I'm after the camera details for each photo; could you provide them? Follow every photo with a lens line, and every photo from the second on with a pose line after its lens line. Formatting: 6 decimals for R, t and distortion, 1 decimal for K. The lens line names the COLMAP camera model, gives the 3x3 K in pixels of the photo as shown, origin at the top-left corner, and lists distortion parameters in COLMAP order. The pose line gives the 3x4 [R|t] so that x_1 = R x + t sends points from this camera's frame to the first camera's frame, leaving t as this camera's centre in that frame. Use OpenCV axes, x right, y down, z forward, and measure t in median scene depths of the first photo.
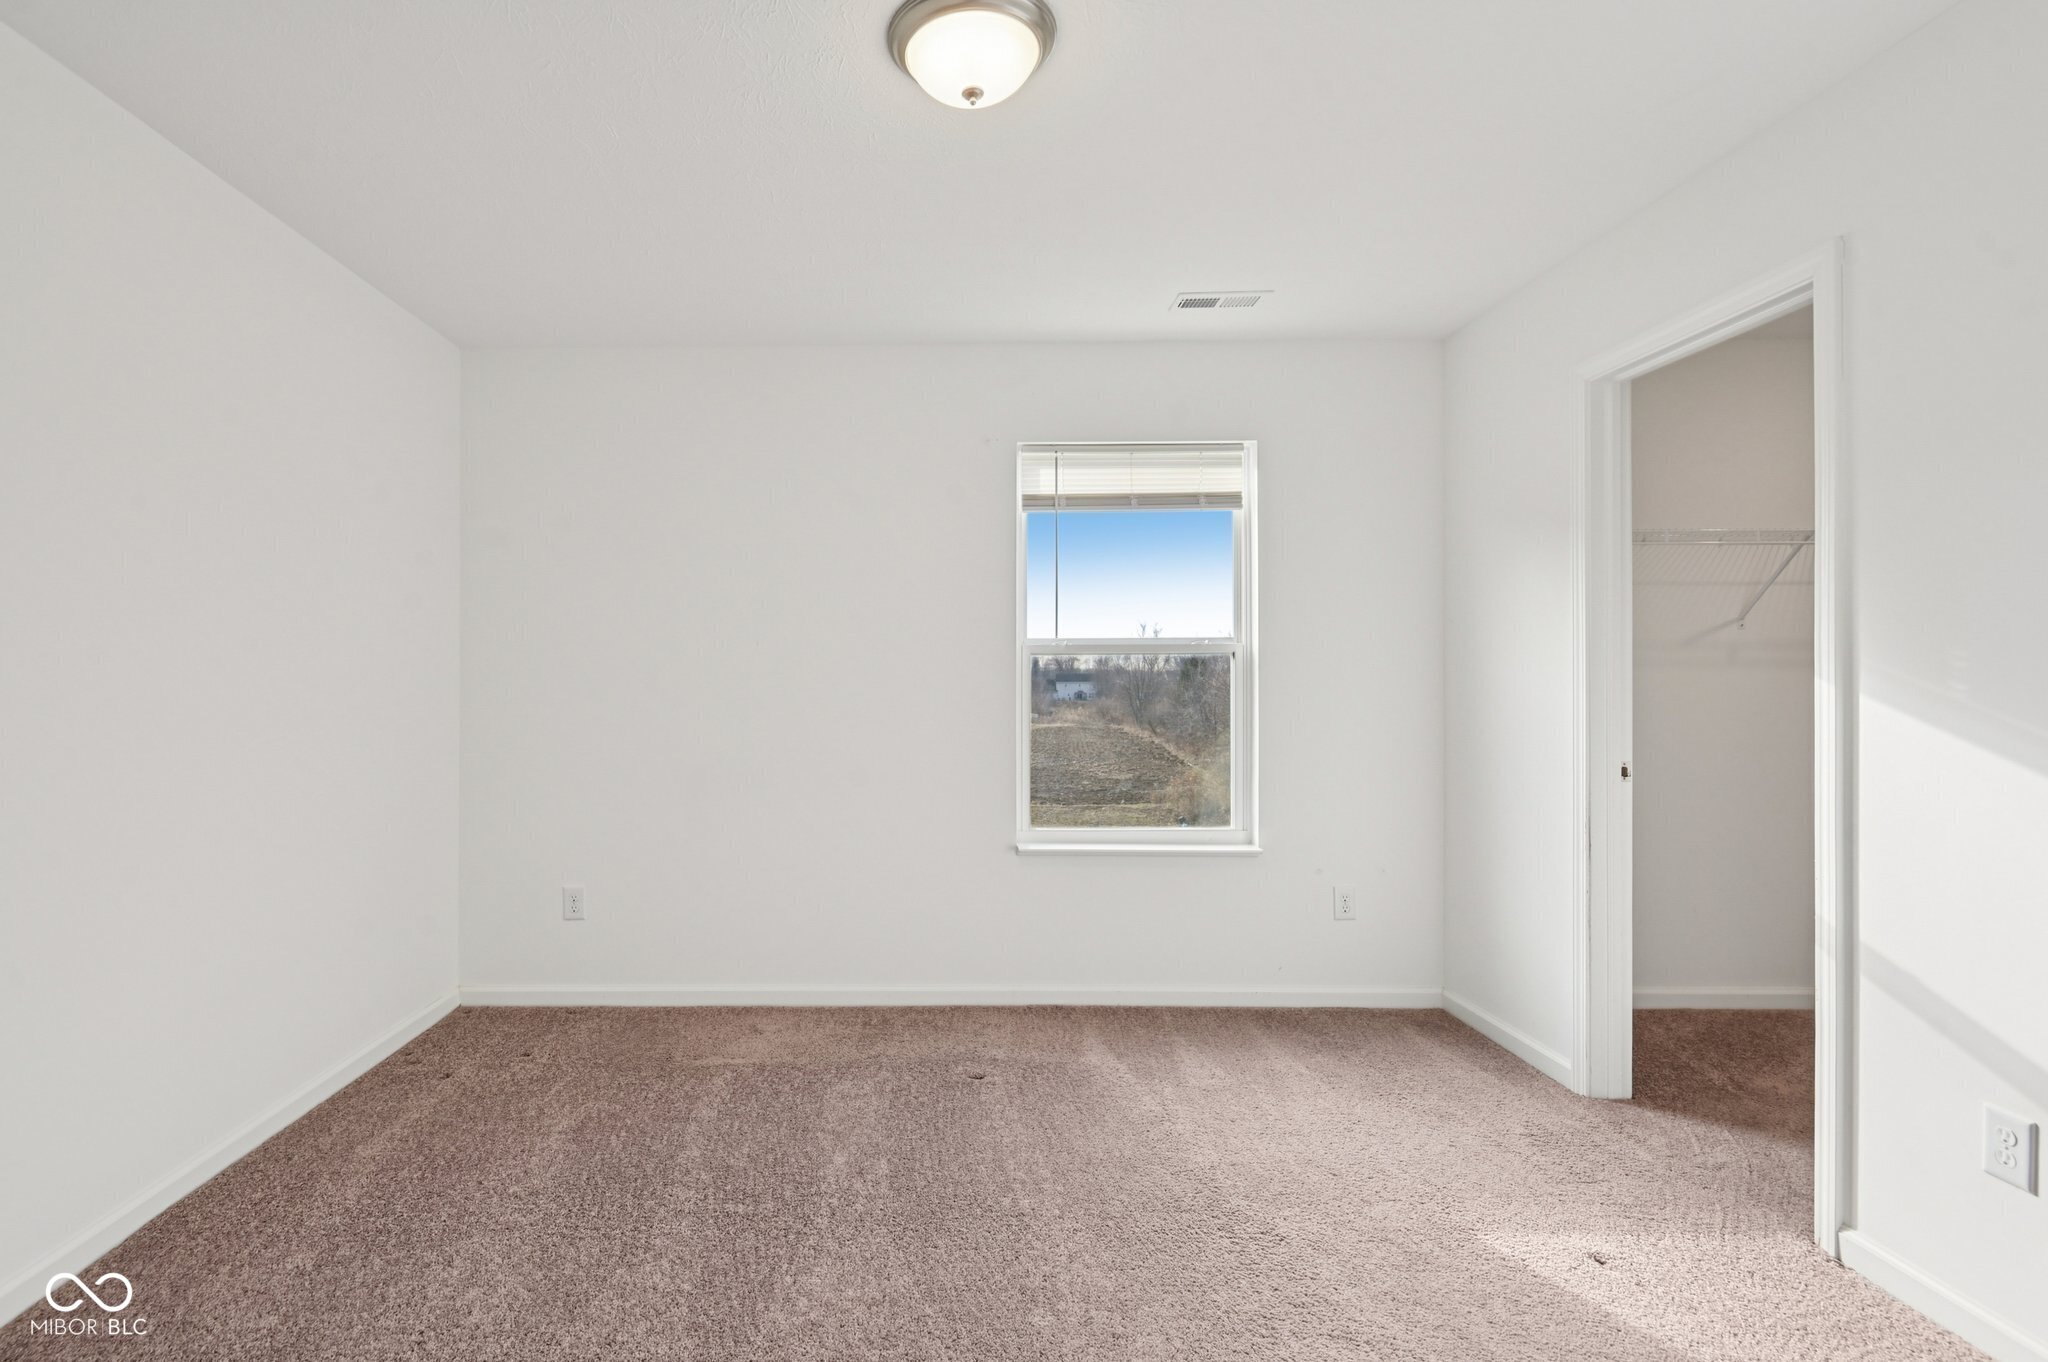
lens RADIAL K [[971.1, 0, 1024.0], [0, 971.1, 681.0], [0, 0, 1]] dist [-0.002281, -0.001081]
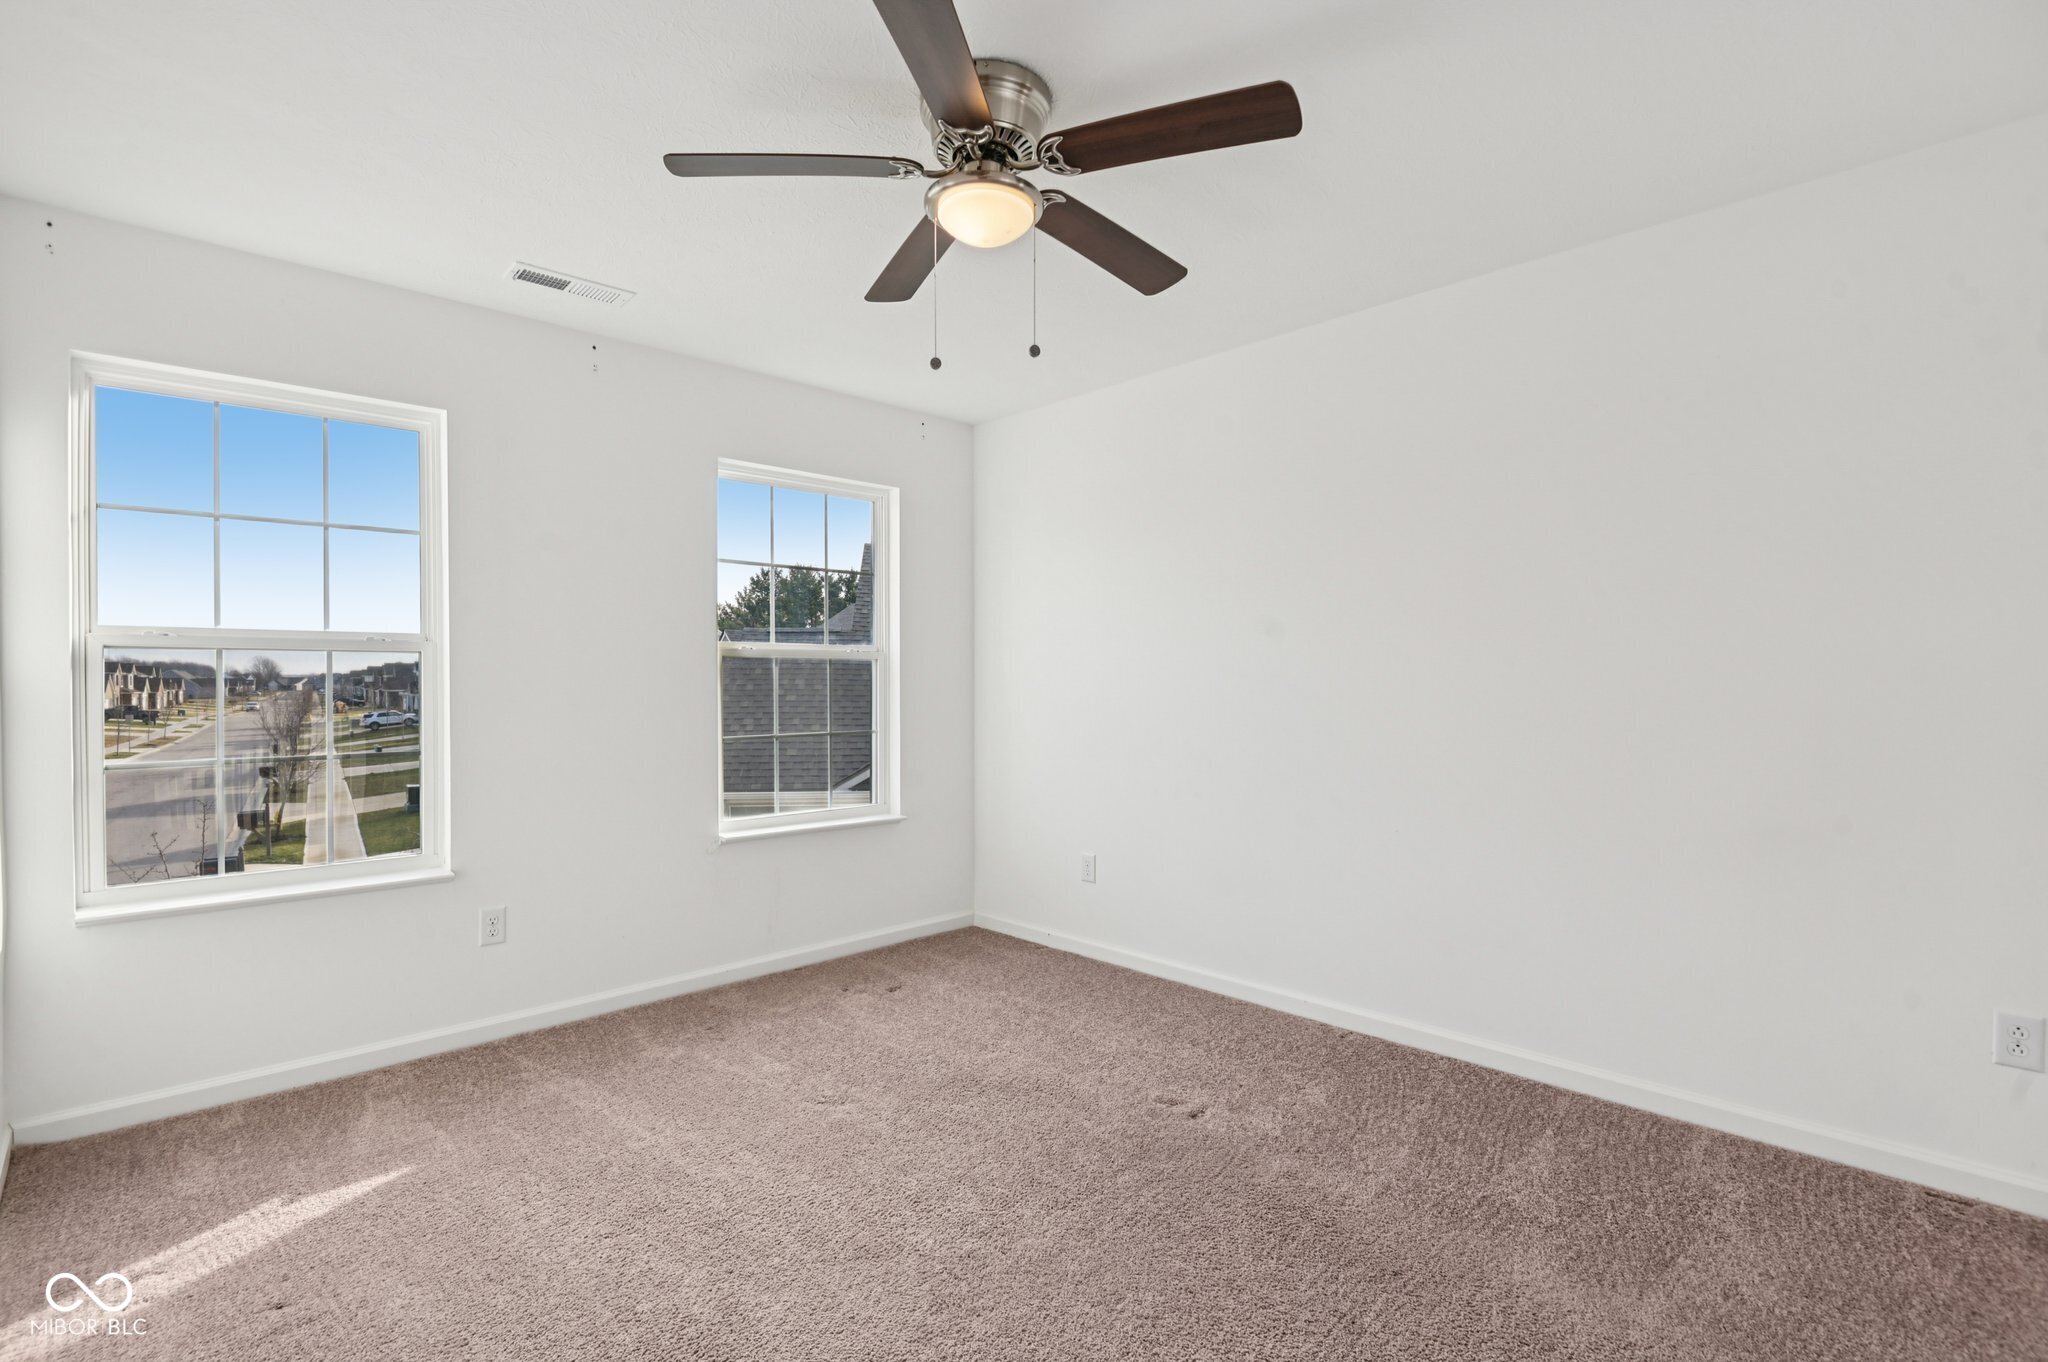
lens RADIAL K [[971.1, 0, 1024.0], [0, 971.1, 681.0], [0, 0, 1]] dist [-0.002281, -0.001081]
pose [[0.672719, -0.005502, 0.739878, -0.302392], [0.006578, 0.999977, 0.001455, 0.001631], [-0.739869, 0.003889, 0.672740, 0.034885]]
